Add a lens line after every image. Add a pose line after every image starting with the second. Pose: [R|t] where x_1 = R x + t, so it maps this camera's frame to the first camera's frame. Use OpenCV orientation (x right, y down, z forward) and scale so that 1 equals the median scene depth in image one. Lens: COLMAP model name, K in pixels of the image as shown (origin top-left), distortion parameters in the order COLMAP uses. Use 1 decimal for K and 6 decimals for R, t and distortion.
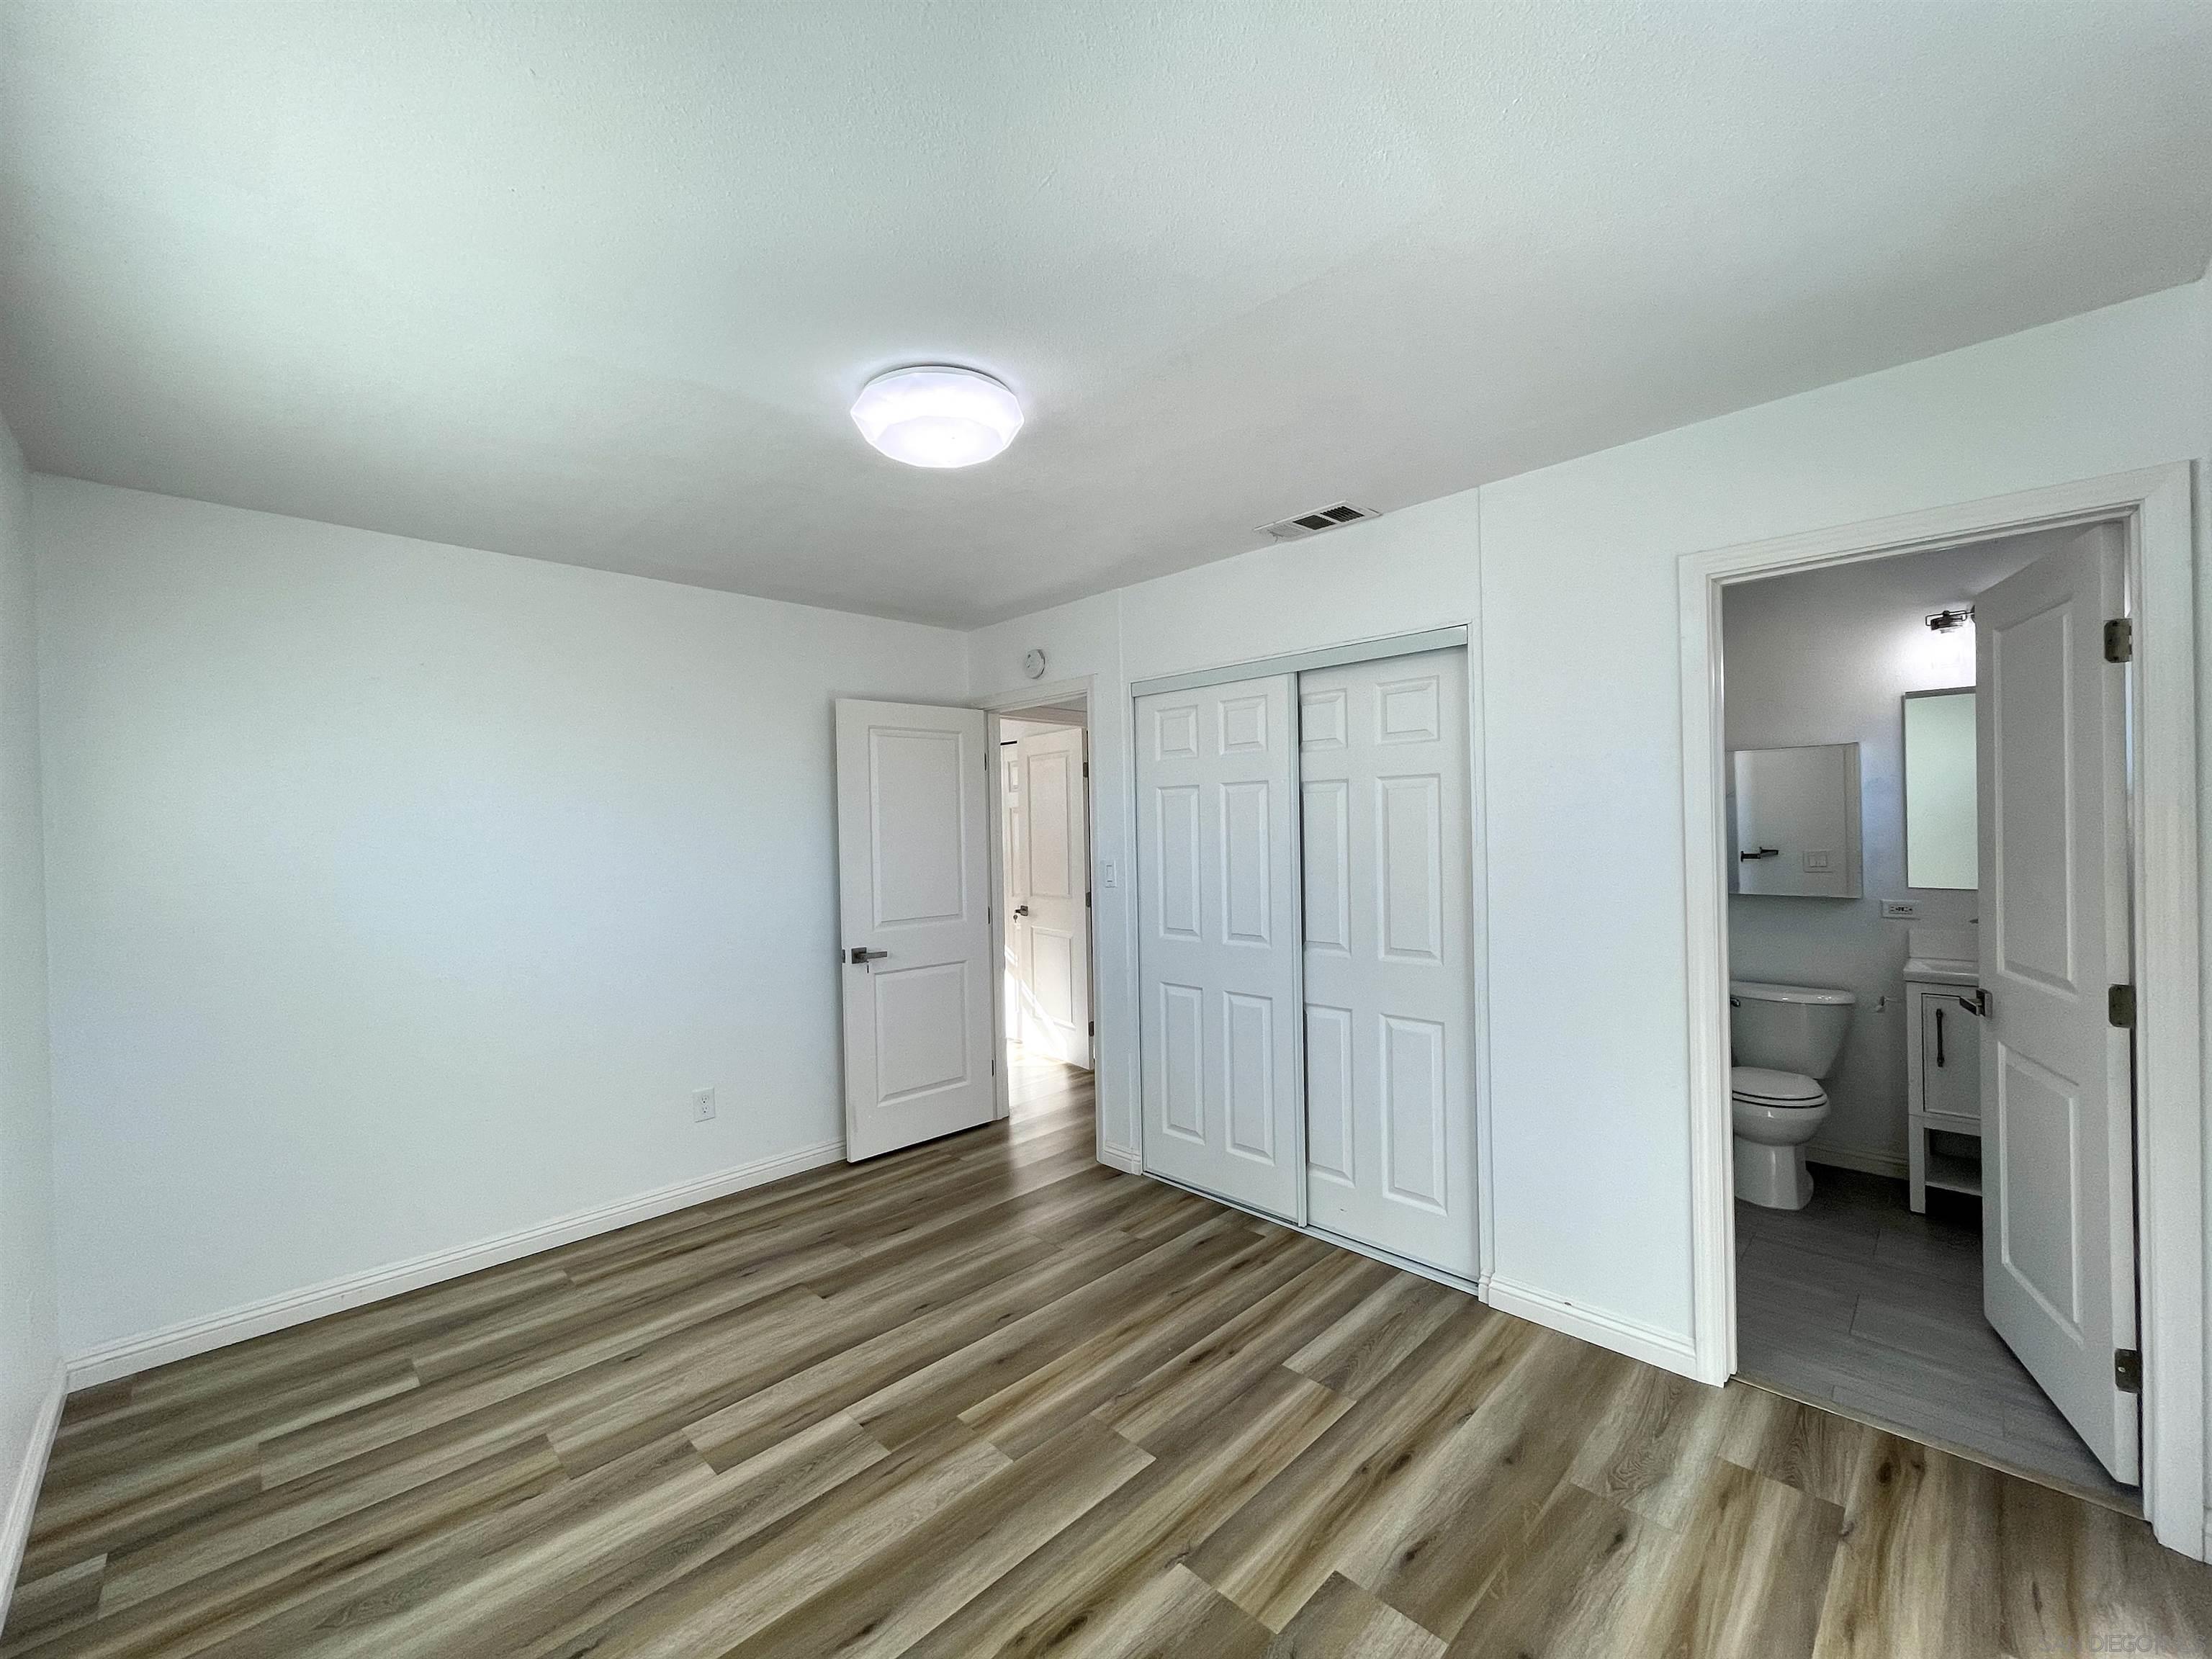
lens RADIAL K [[898.5, 0, 1104.6], [0, 898.5, 831.3], [0, 0, 1]] dist [0.000858, 0.000263]
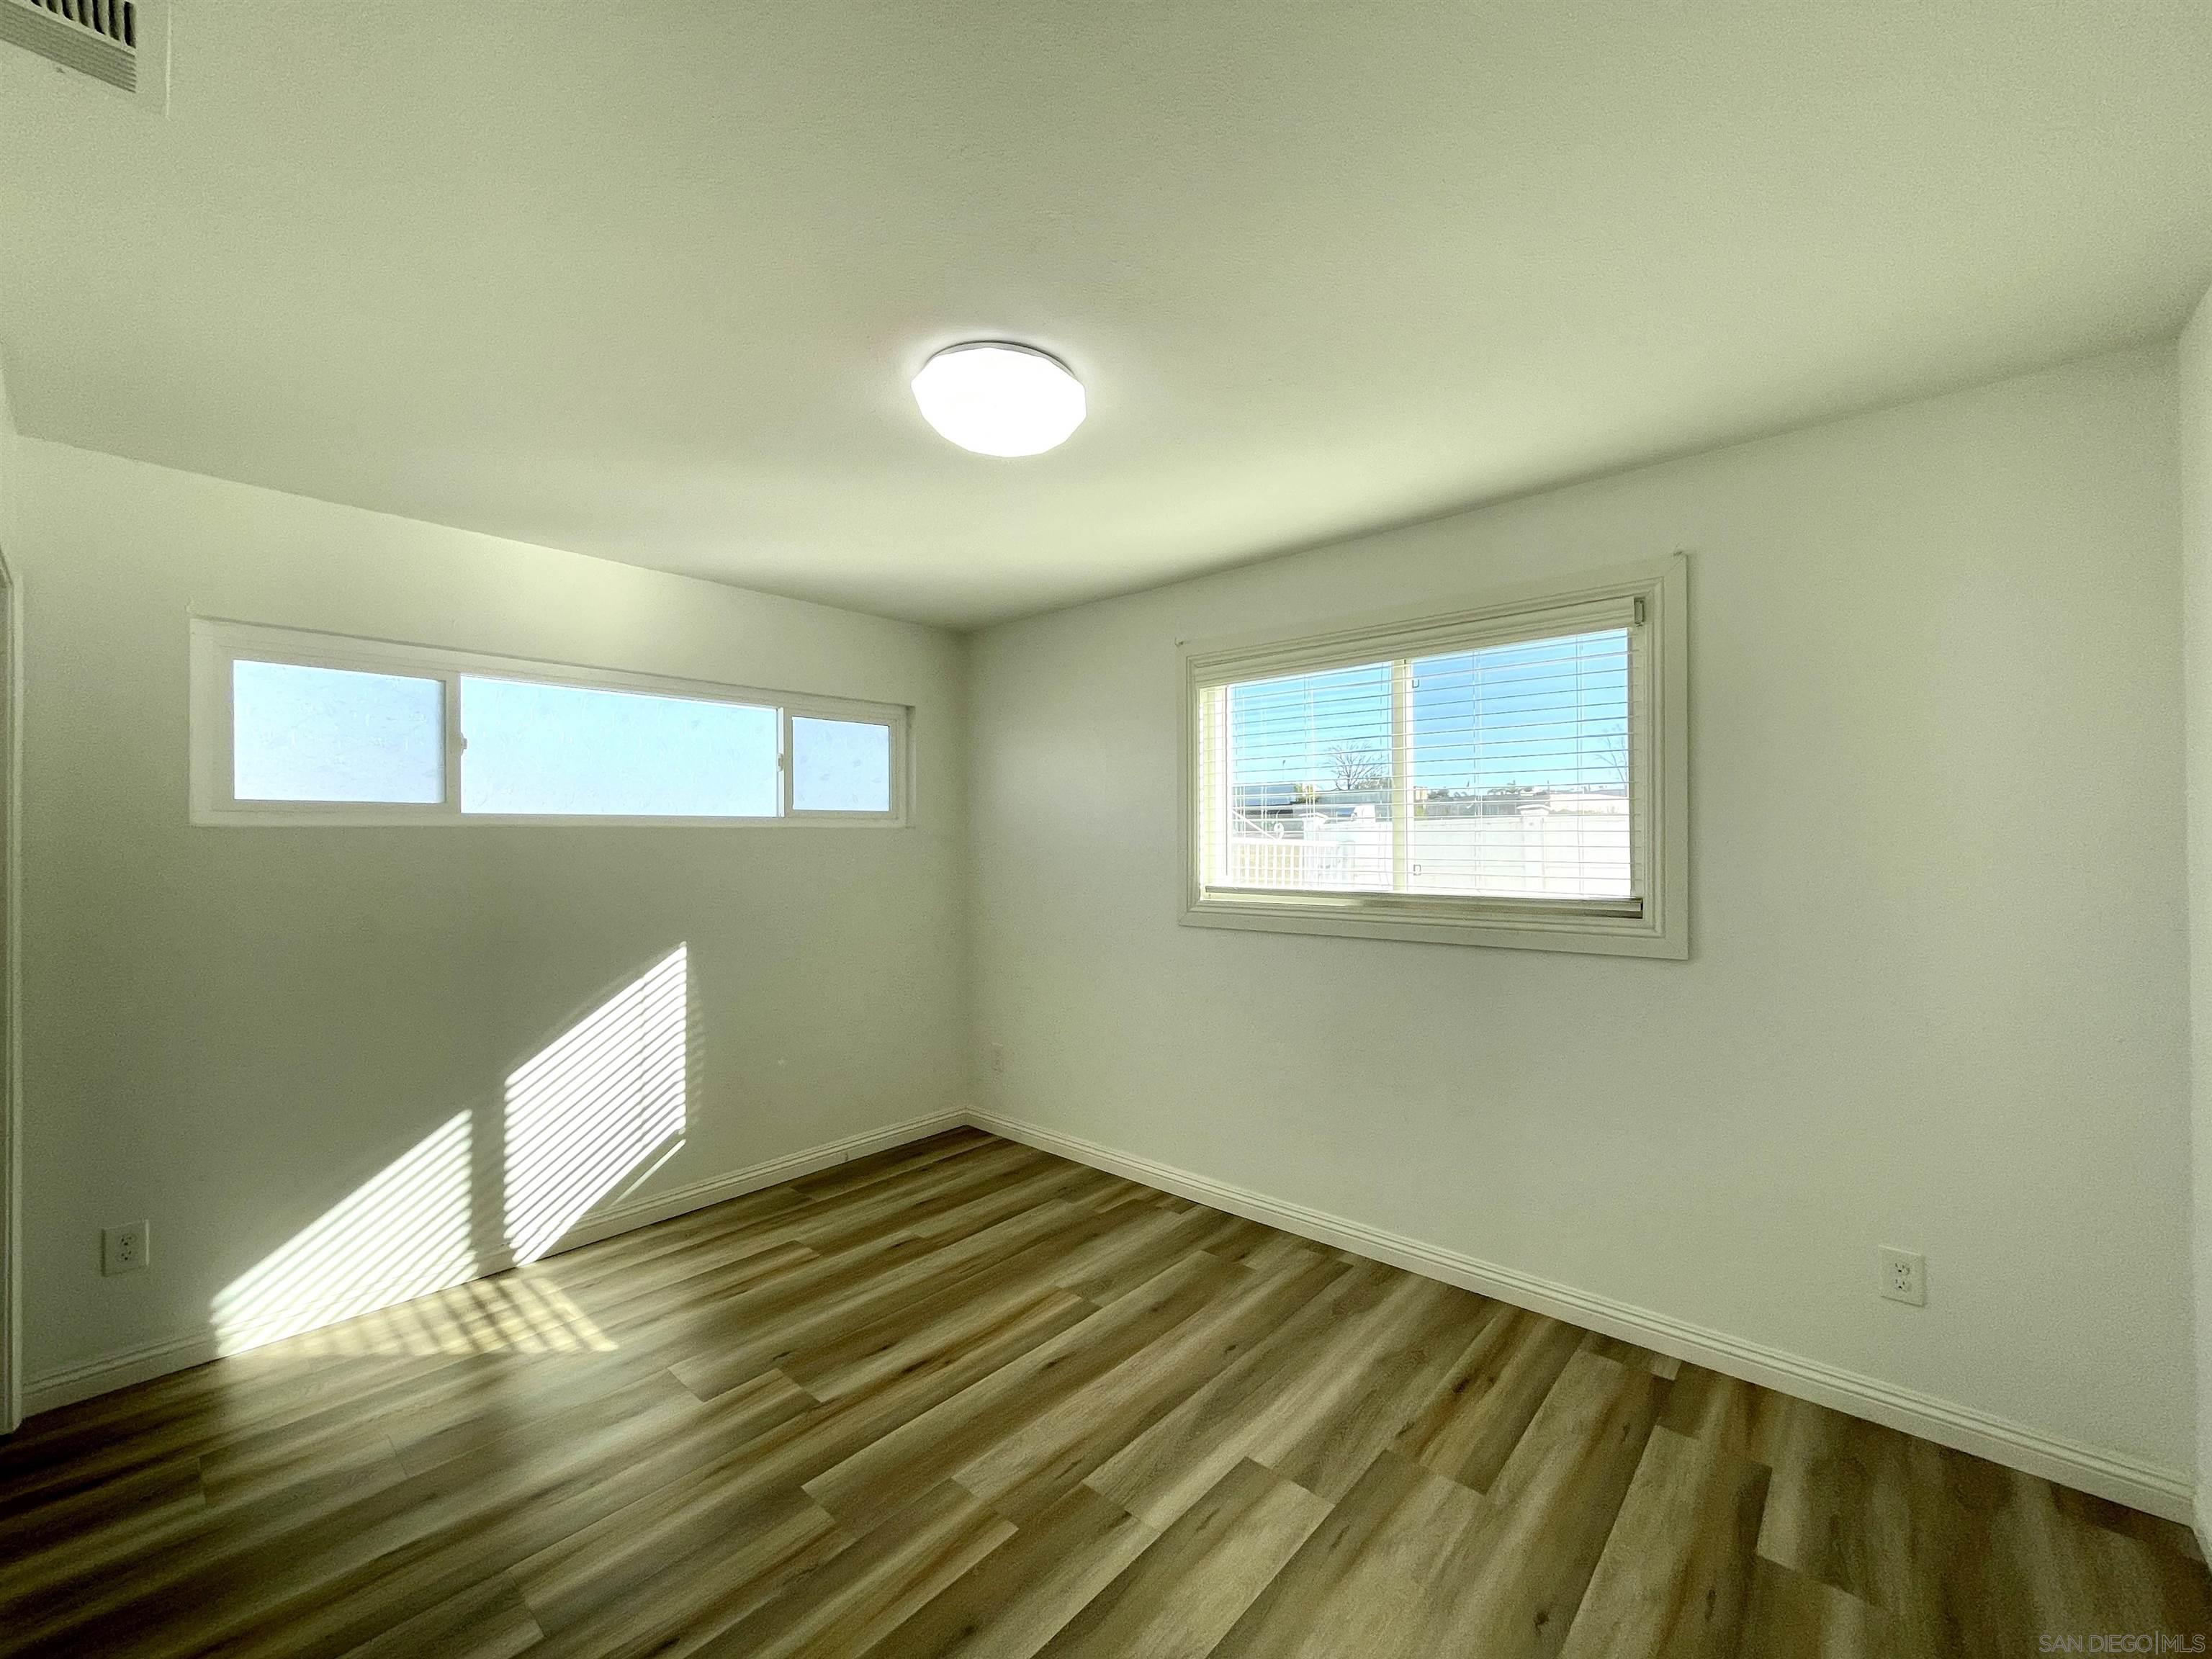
lens RADIAL K [[898.5, 0, 1104.5], [0, 898.5, 835.9], [0, 0, 1]] dist [0.000858, 0.000263]
pose [[-0.997917, 0.027143, -0.058516, -0.211911], [0.027262, 0.999628, -0.001233, 0.013524], [0.058461, -0.002826, -0.998286, 1.834702]]
